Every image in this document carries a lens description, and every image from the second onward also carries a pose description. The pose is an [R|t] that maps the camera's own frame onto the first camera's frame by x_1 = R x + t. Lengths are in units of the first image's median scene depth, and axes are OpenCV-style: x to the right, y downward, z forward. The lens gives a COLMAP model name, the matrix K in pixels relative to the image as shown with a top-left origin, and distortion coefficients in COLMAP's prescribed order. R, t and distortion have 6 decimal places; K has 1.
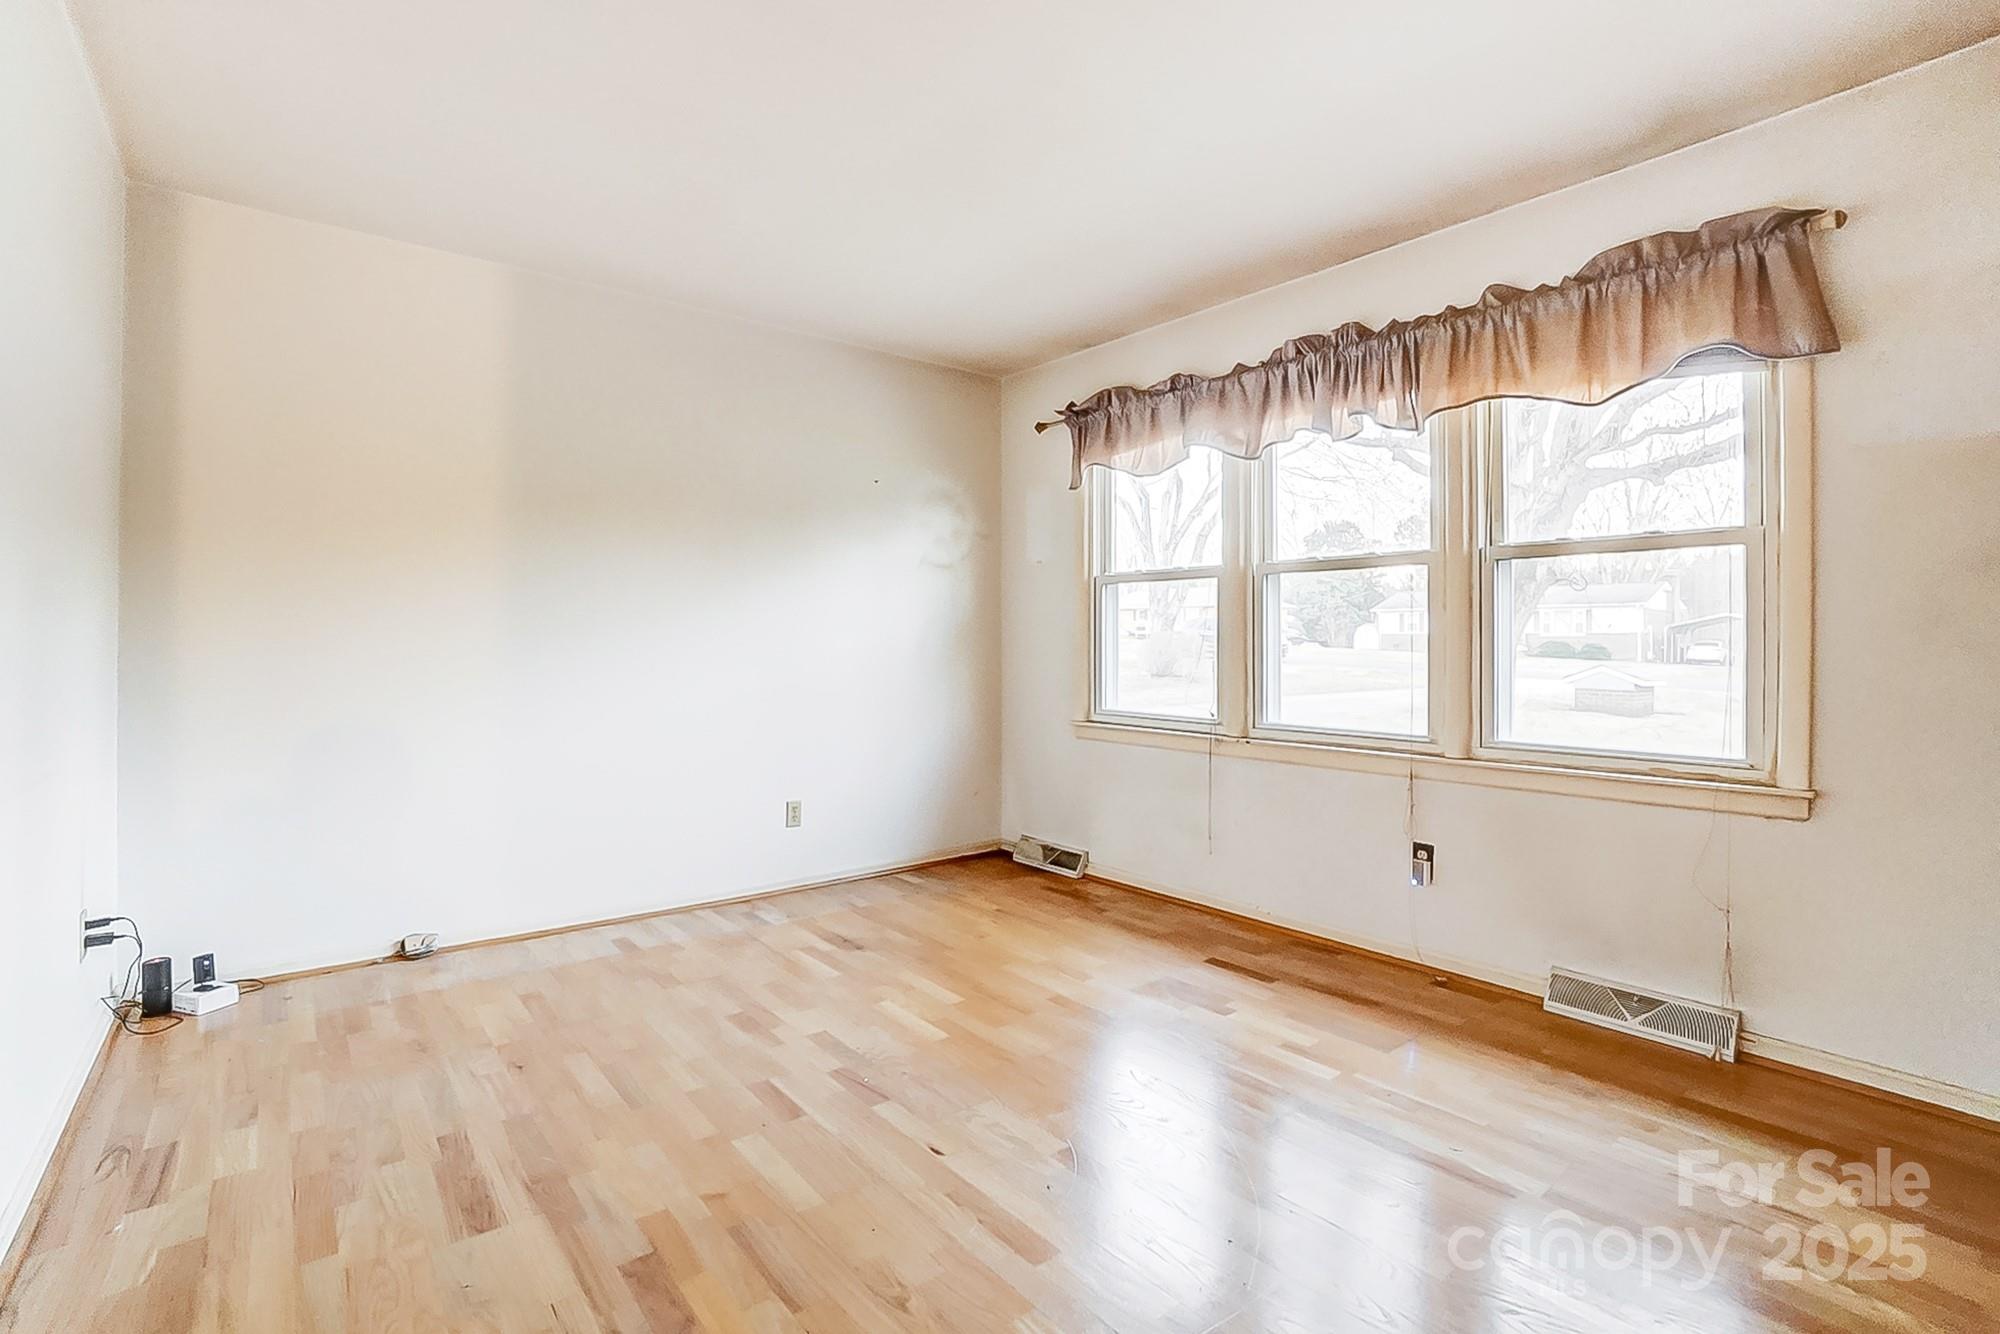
lens RADIAL K [[898.9, 0, 1016.9], [0, 898.9, 659.2], [0, 0, 1]] dist [-0.040257, 0.008504]
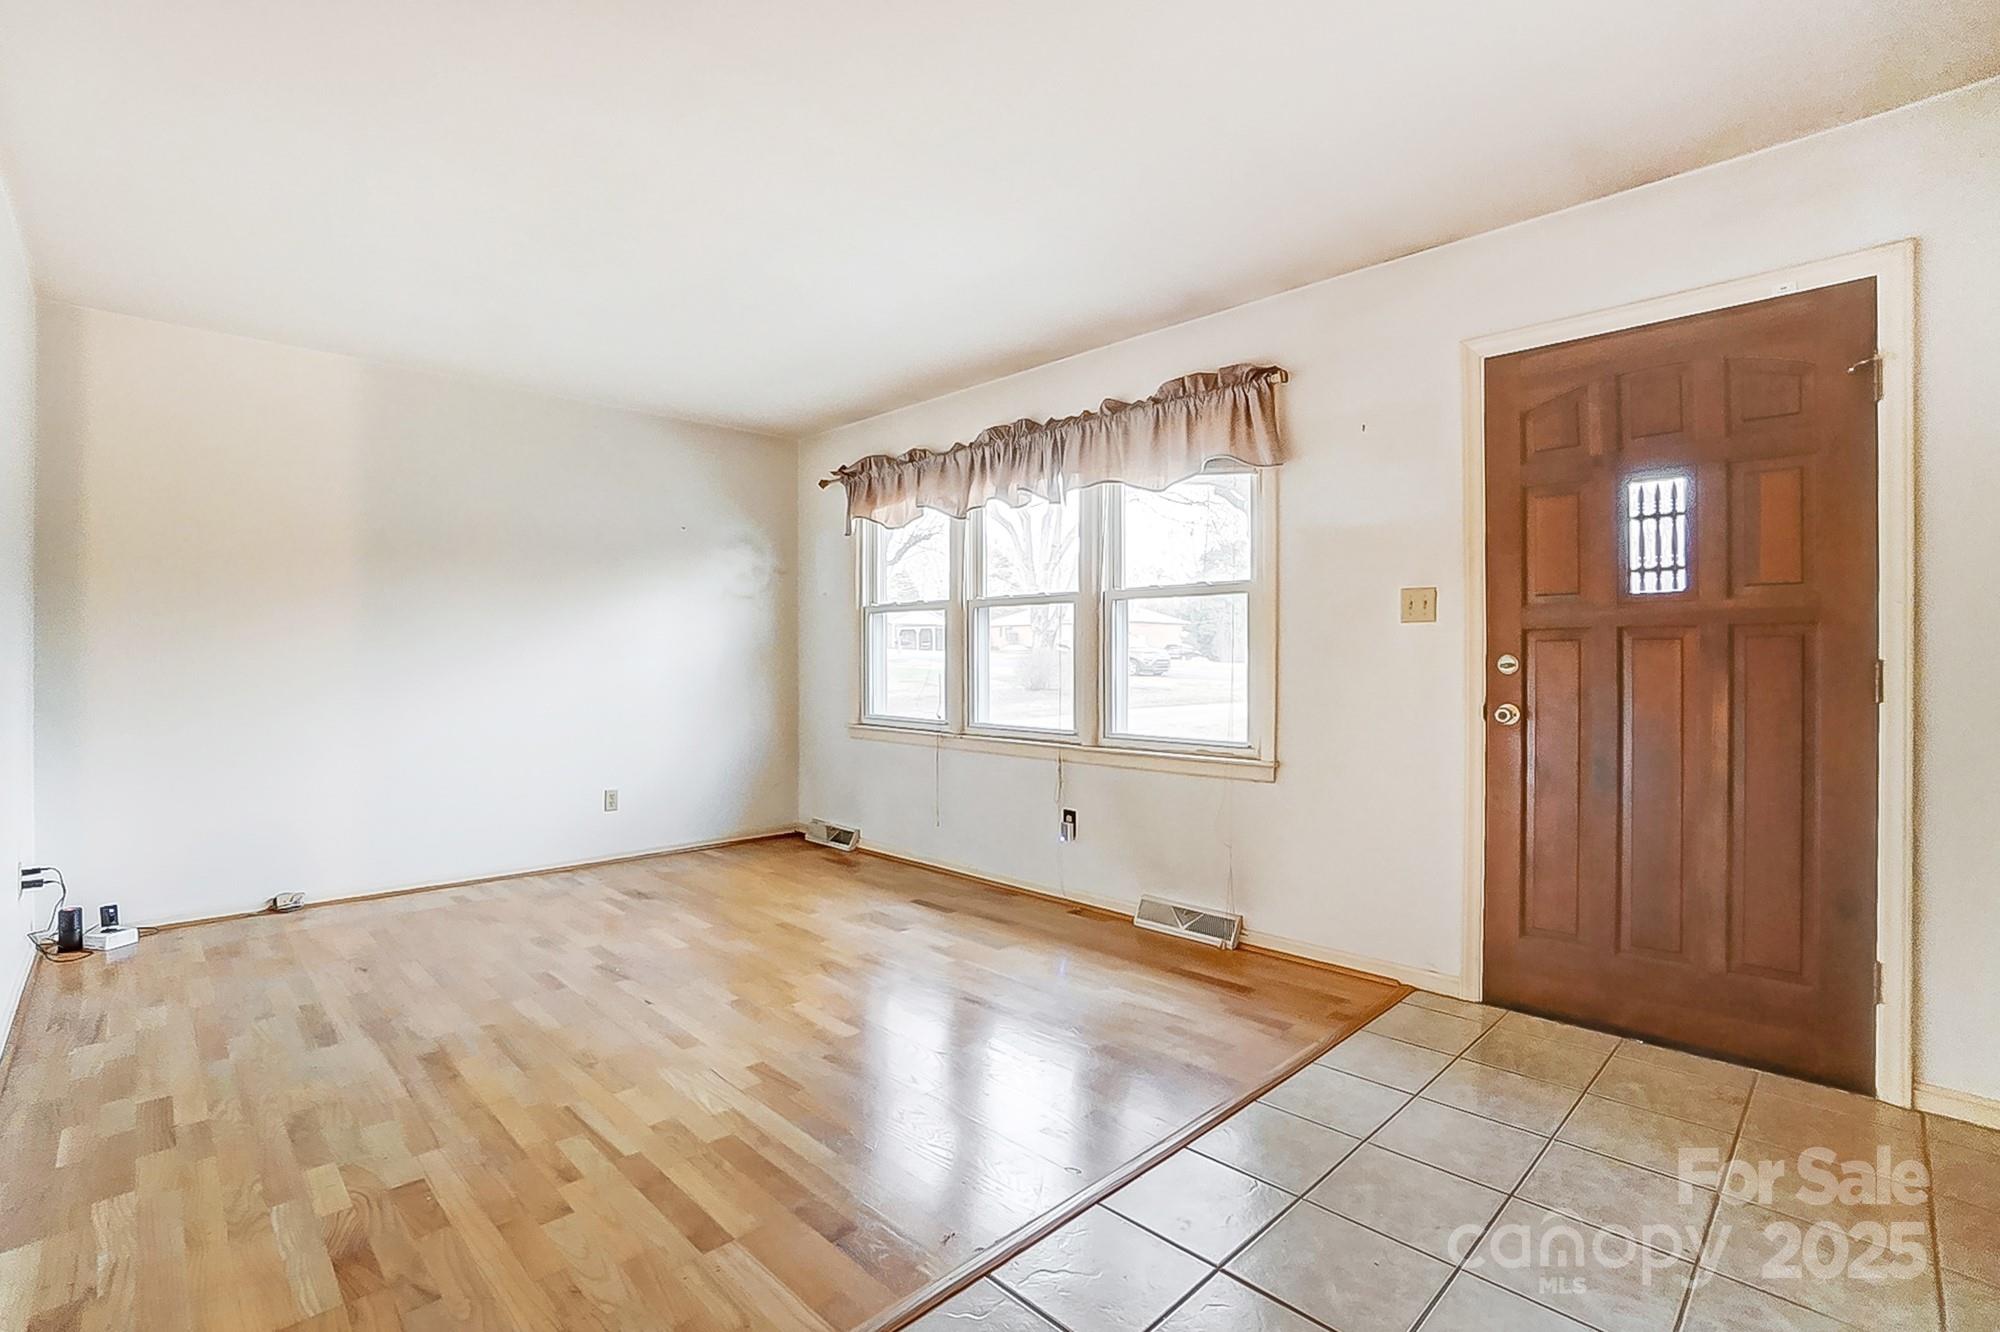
lens RADIAL K [[898.9, 0, 1003.4], [0, 898.9, 681.2], [0, 0, 1]] dist [-0.040257, 0.008504]
pose [[0.996430, -0.001256, 0.084408, 0.259432], [0.000640, 0.999973, 0.007321, 0.002591], [-0.084415, -0.007241, 0.996404, -0.368051]]
